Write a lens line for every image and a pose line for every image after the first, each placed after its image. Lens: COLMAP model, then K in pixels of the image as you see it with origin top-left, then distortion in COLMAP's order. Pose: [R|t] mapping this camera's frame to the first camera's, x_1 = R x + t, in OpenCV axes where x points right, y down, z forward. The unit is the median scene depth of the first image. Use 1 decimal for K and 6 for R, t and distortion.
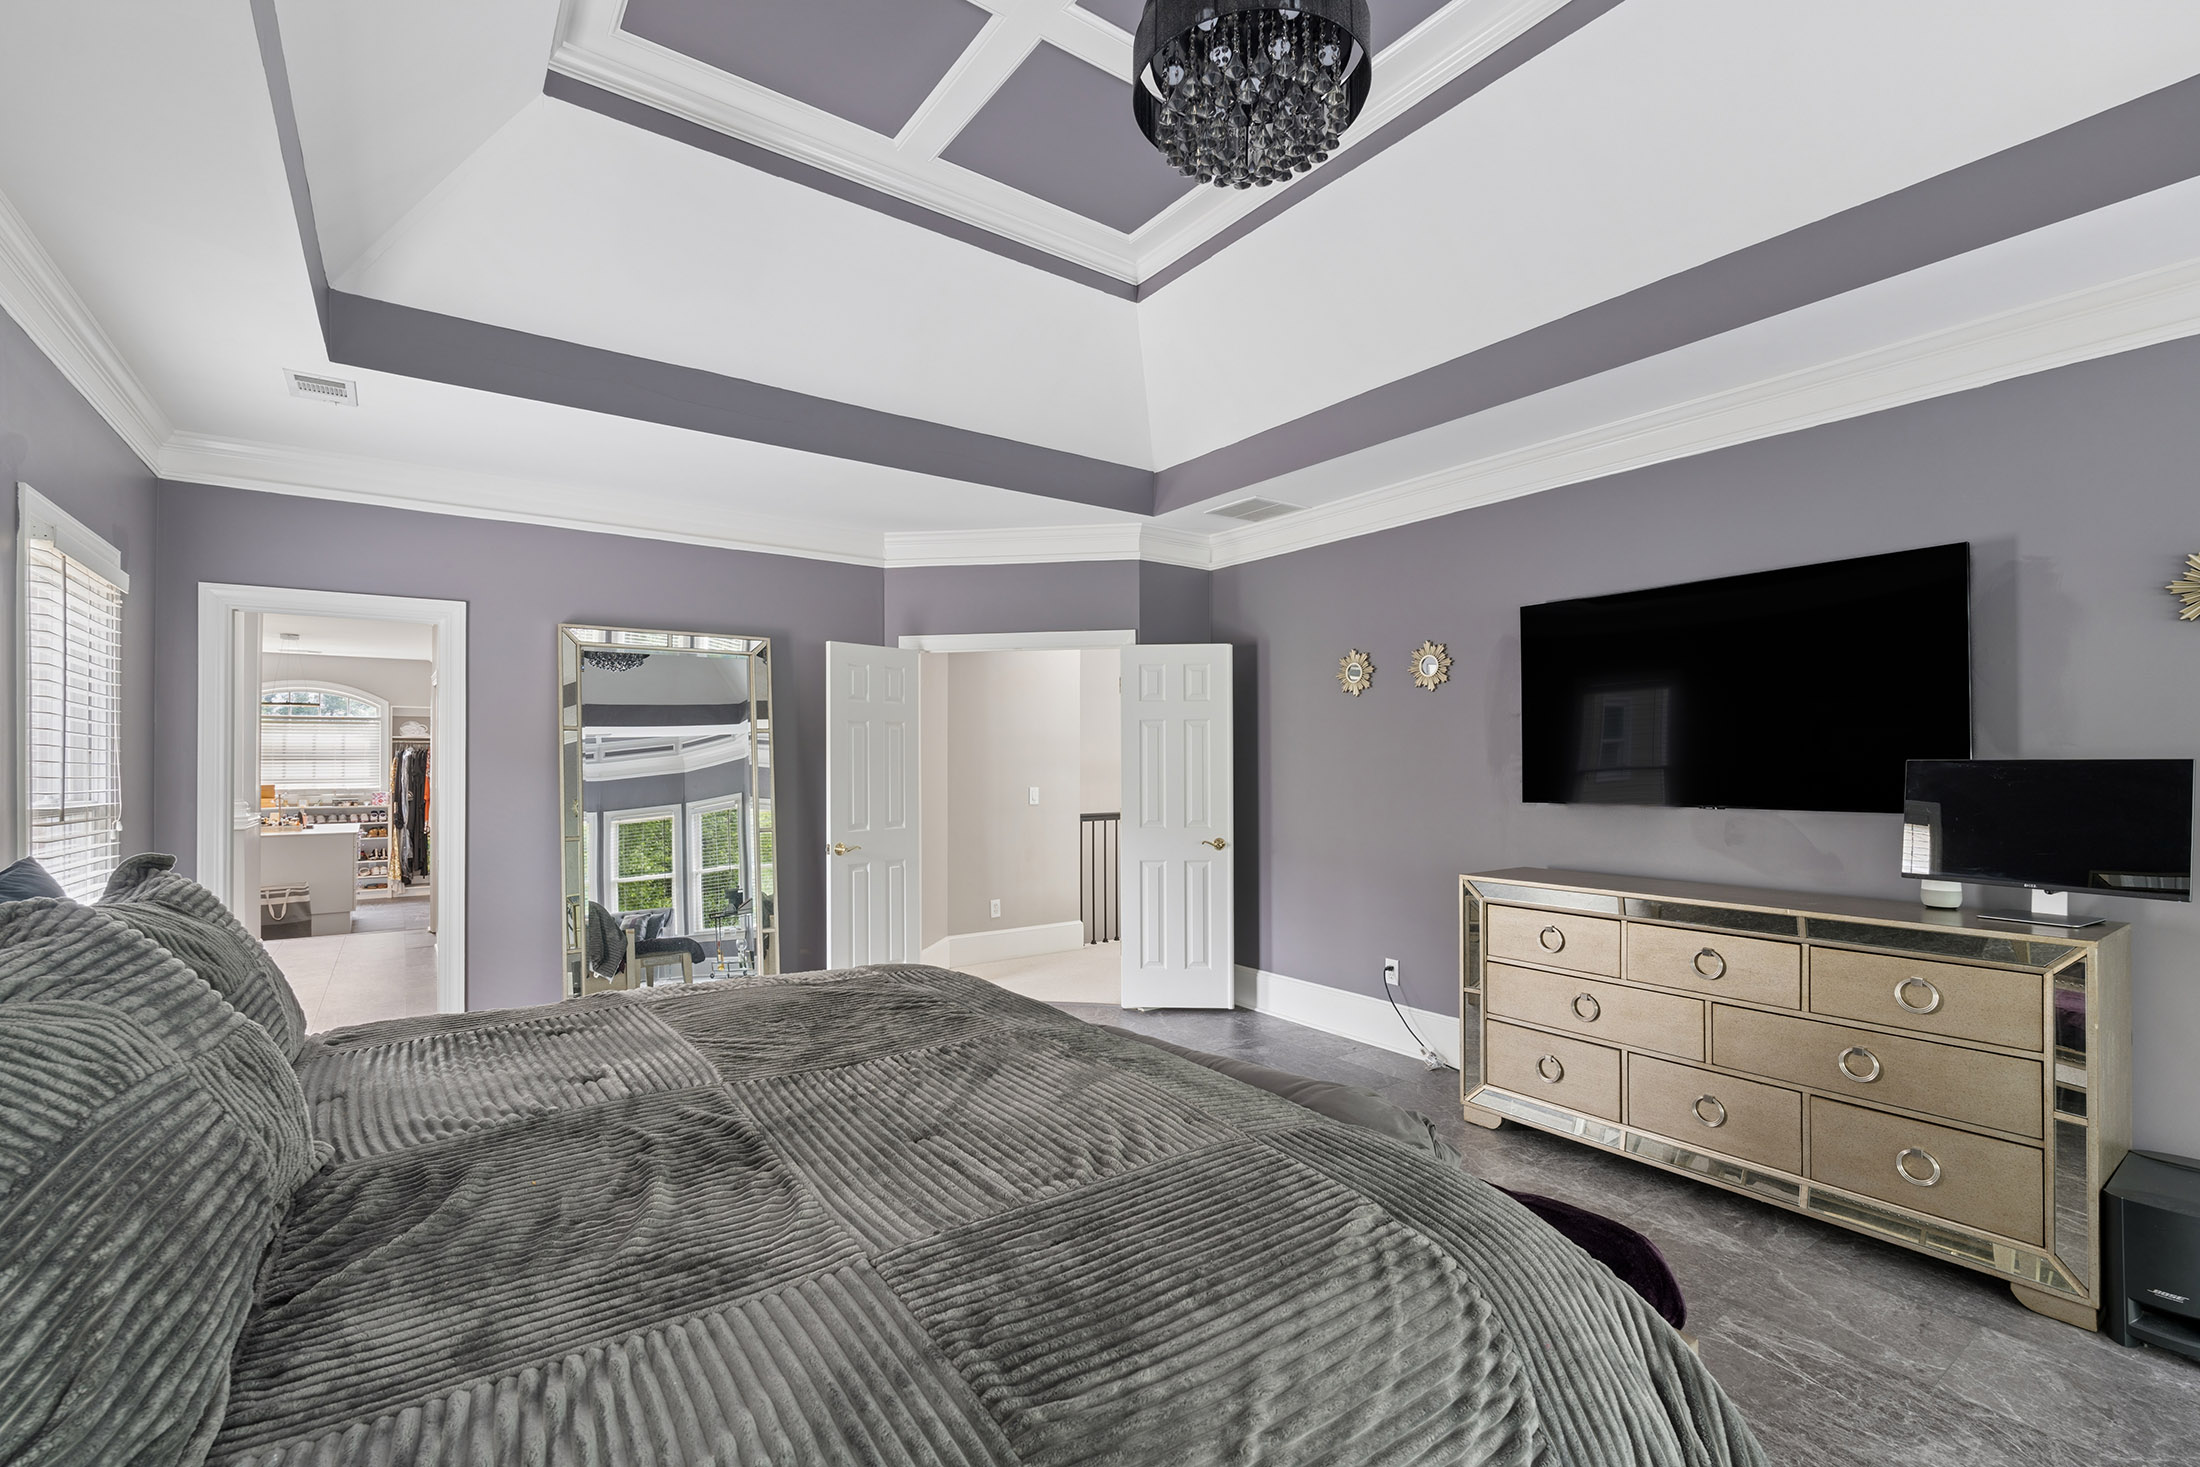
lens RADIAL K [[961.4, 0, 1091.9], [0, 961.4, 749.5], [0, 0, 1]] dist [-0.005967, 0.000423]
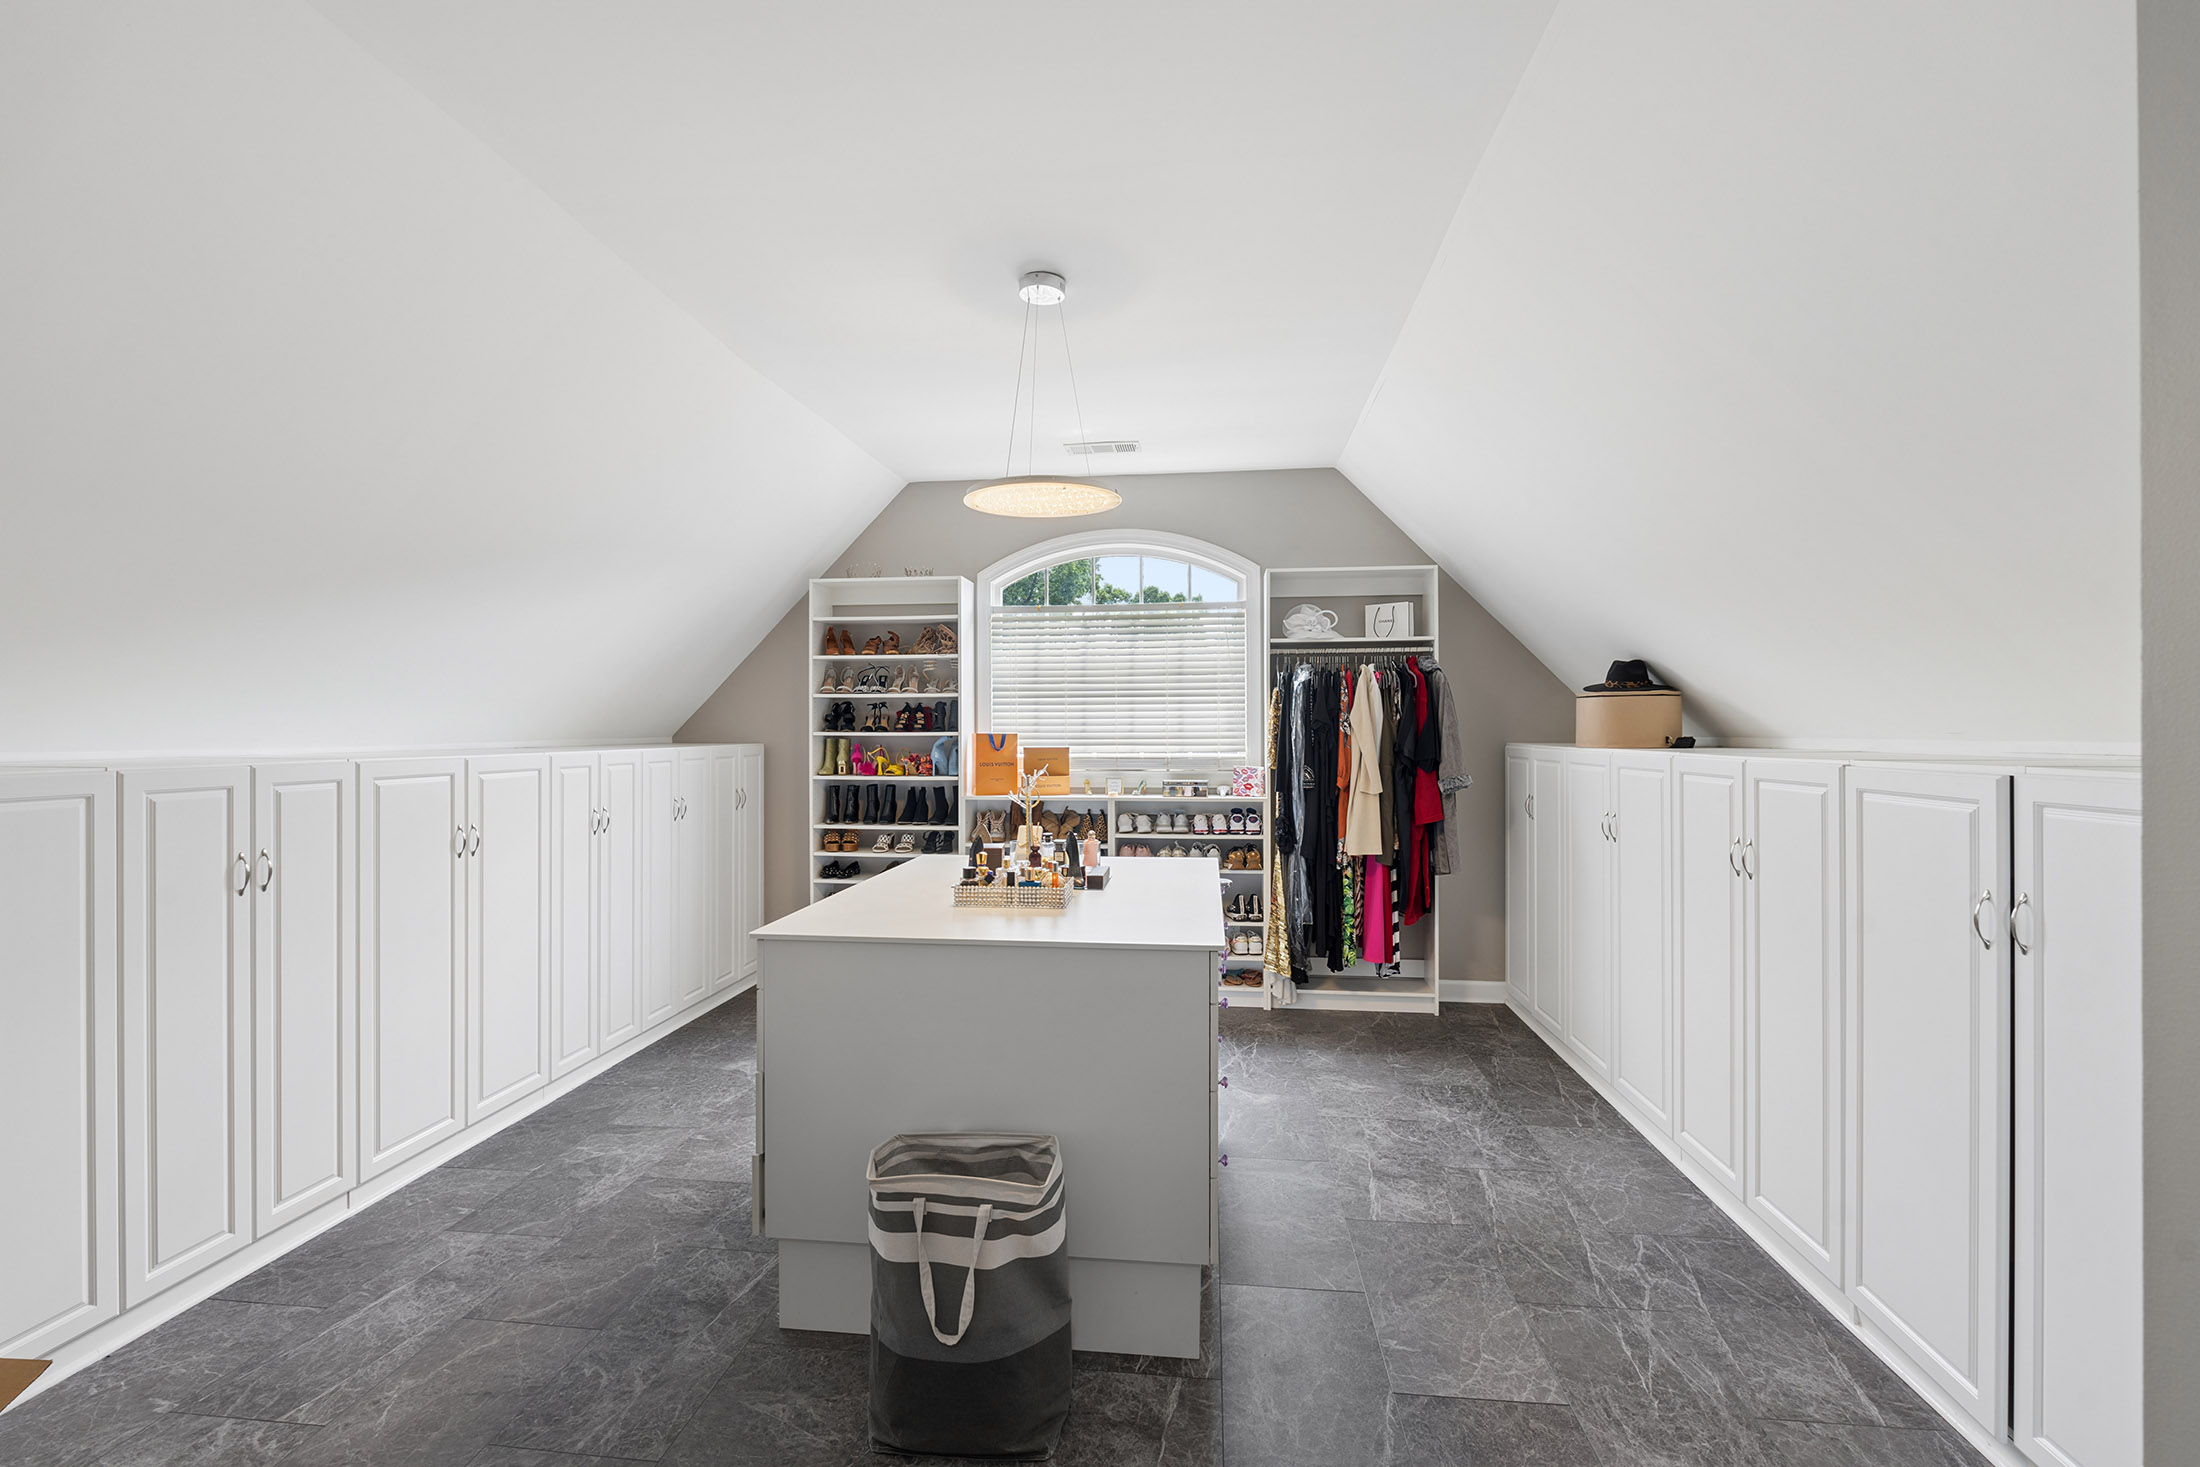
lens RADIAL K [[961.4, 0, 1097.2], [0, 961.4, 733.3], [0, 0, 1]] dist [-0.005967, 0.000423]
pose [[0.730684, -0.000277, -0.682716, -0.491392], [0.007061, 0.999949, 0.007151, 0.025188], [0.682680, -0.010046, 0.730649, 0.629592]]
